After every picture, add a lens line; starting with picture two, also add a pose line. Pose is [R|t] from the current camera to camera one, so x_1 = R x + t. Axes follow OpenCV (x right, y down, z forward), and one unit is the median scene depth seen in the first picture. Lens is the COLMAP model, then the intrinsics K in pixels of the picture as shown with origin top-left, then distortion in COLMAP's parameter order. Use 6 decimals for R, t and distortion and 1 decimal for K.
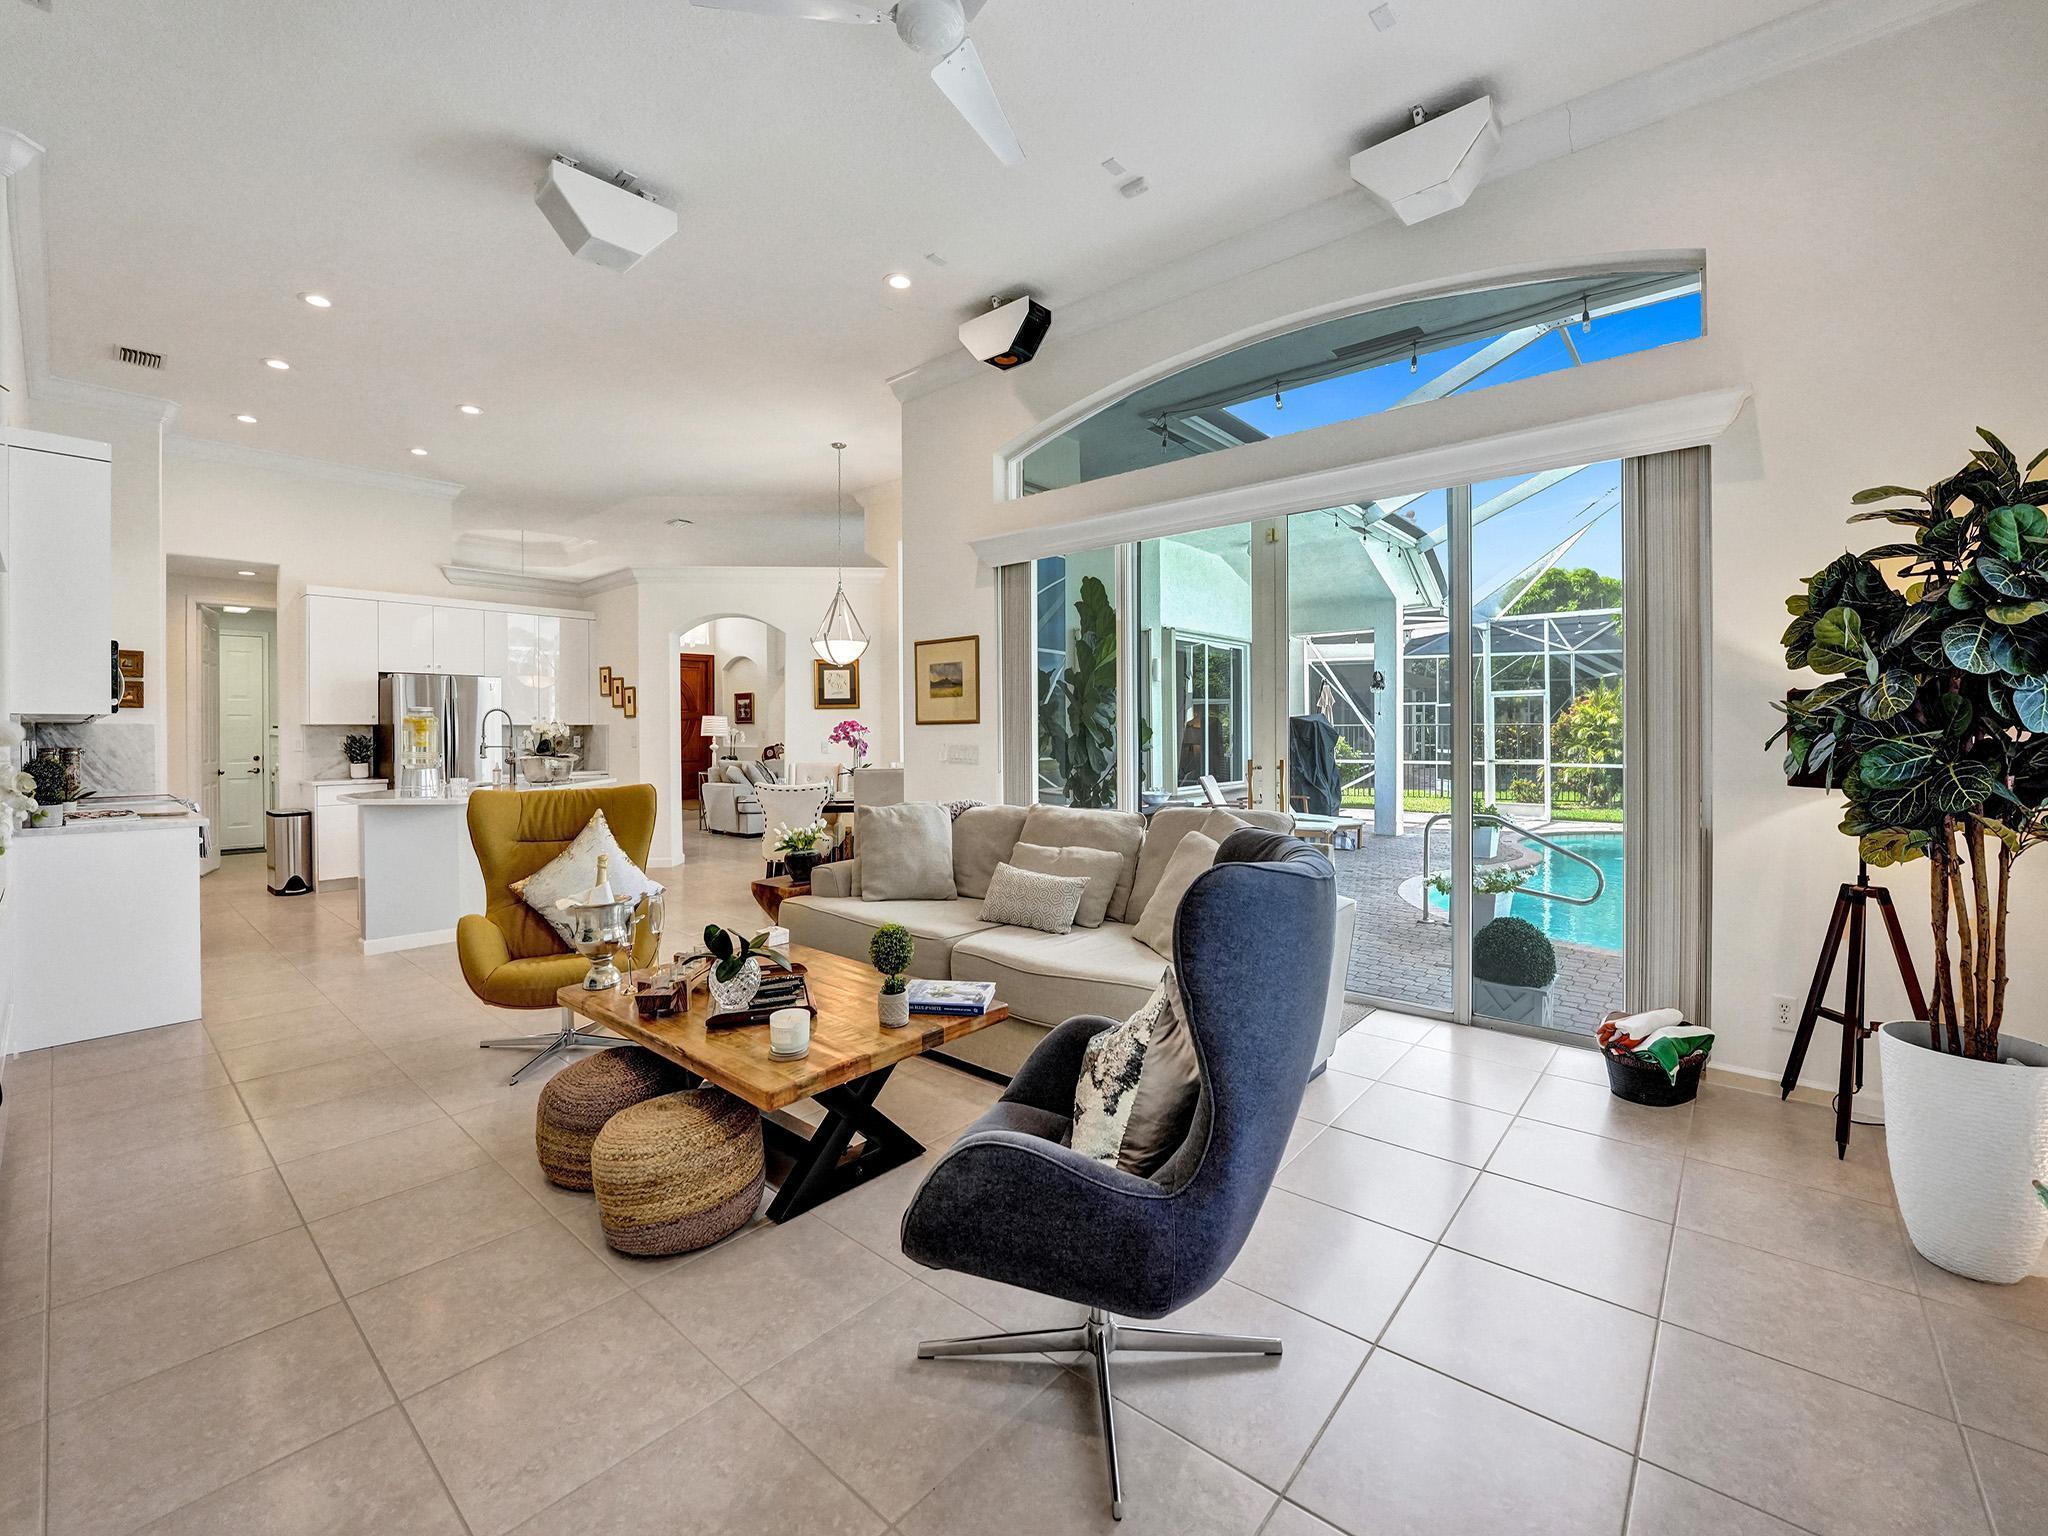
lens RADIAL K [[849.1, 0, 1031.5], [0, 849.1, 740.1], [0, 0, 1]] dist [-0.031611, 0.000141]
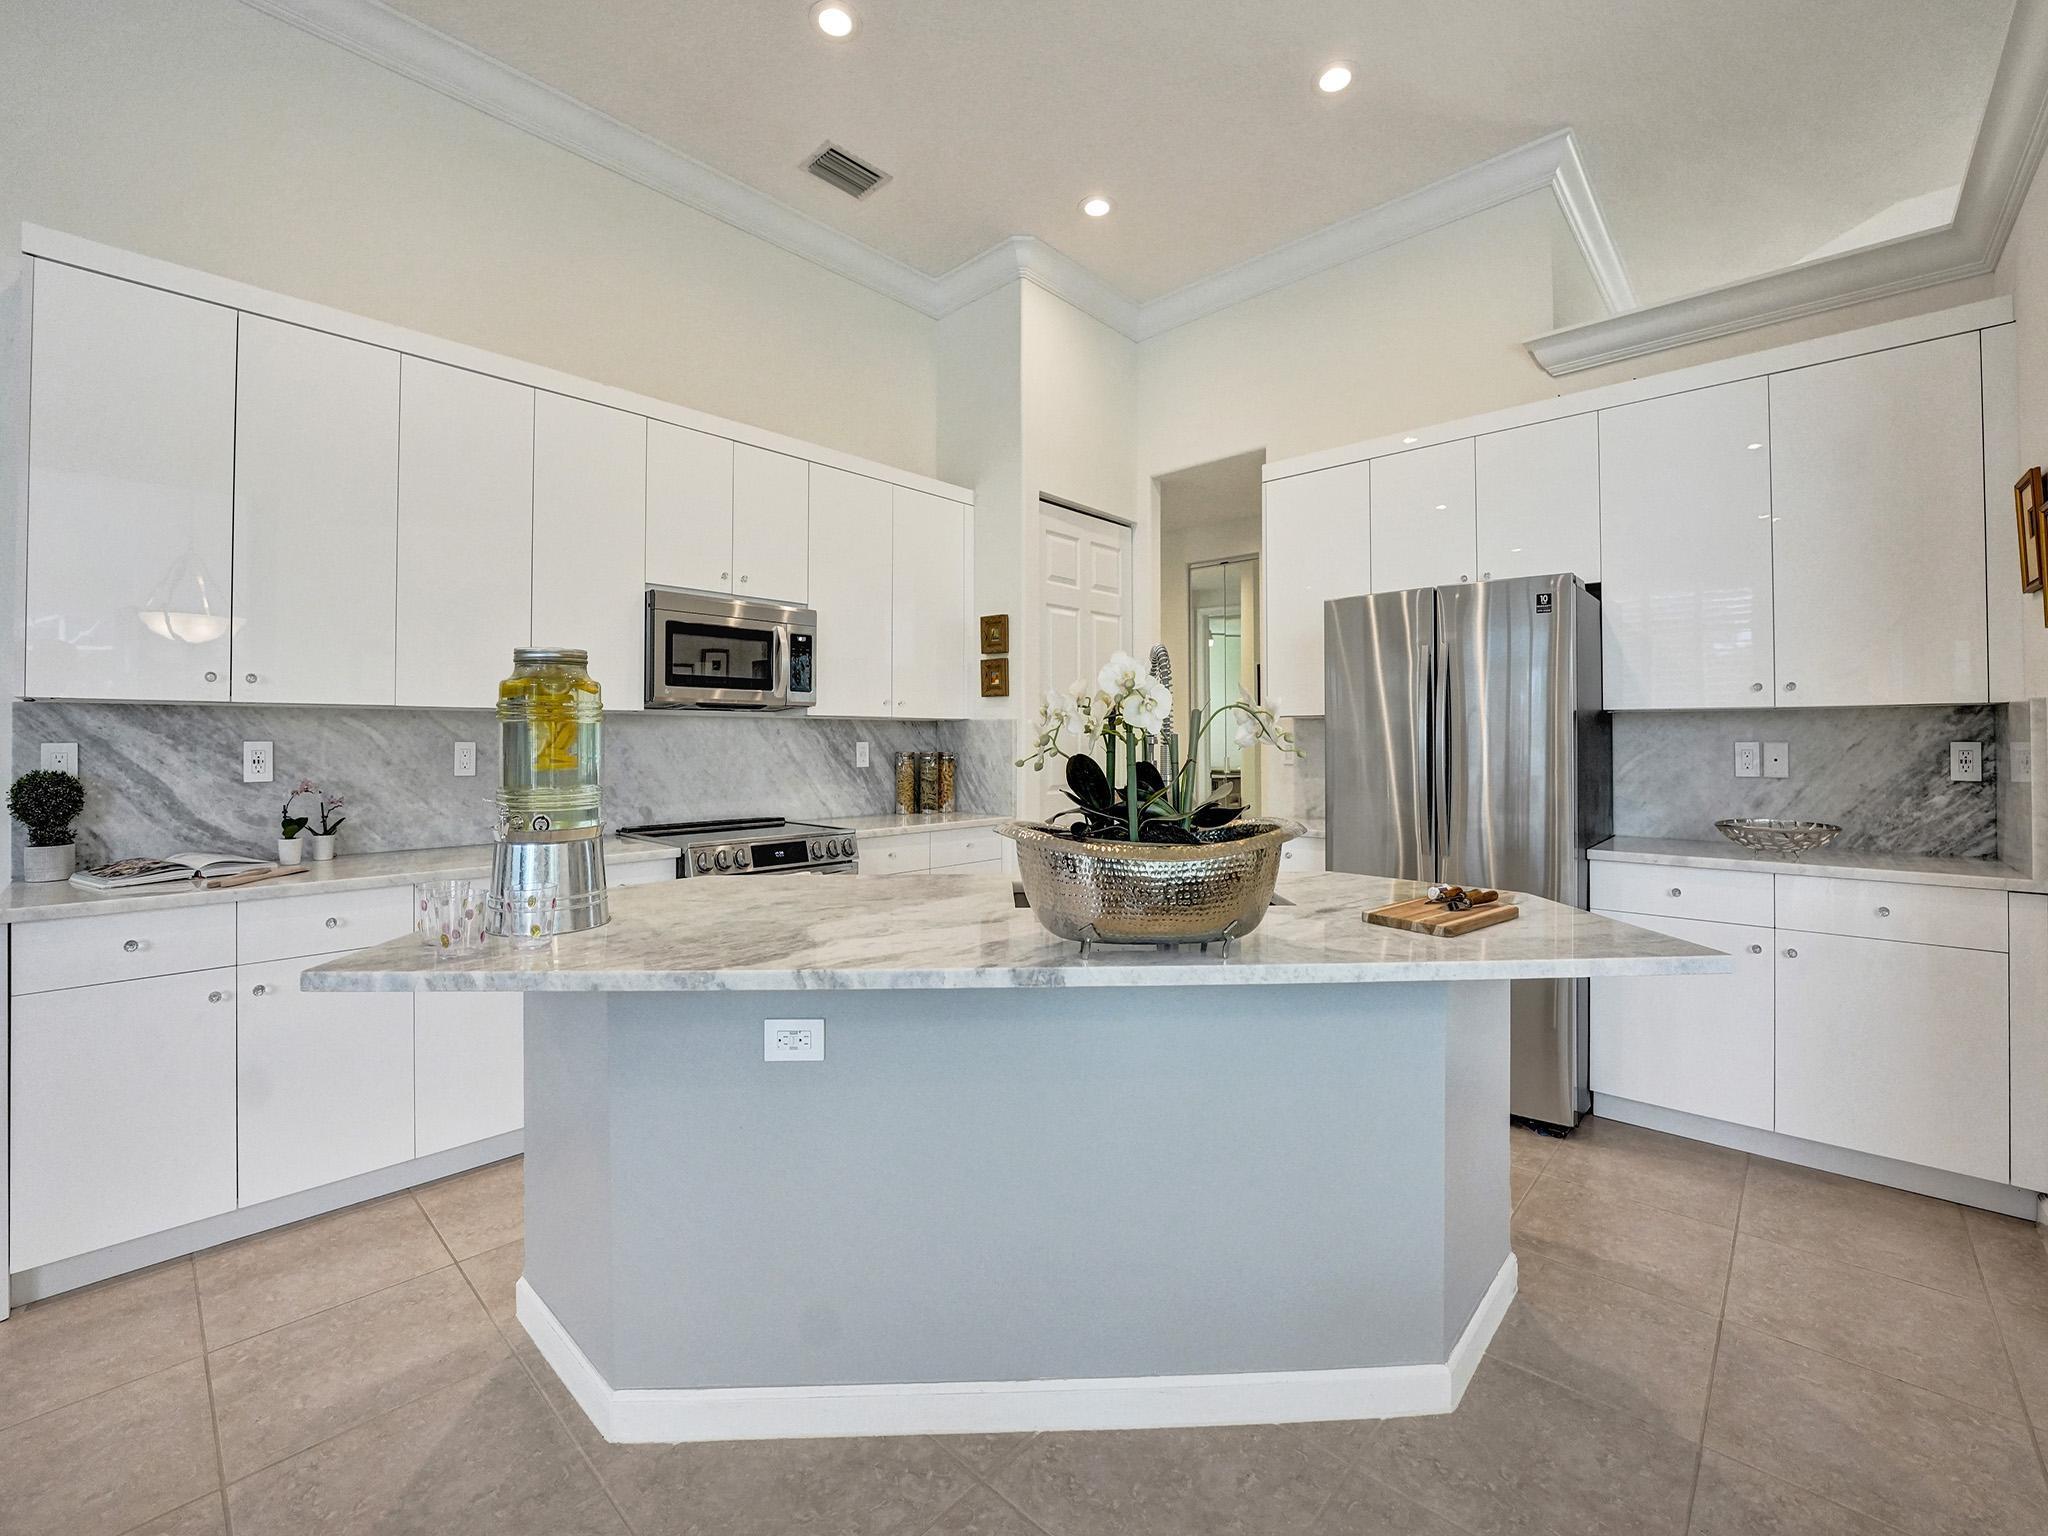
lens RADIAL K [[849.1, 0, 1031.5], [0, 849.1, 740.1], [0, 0, 1]] dist [-0.031611, 0.000141]
pose [[-0.040837, 0.000980, -0.999165, -0.364958], [-0.004808, 0.999988, 0.001178, -0.003089], [0.999154, 0.004852, -0.040832, 1.056057]]
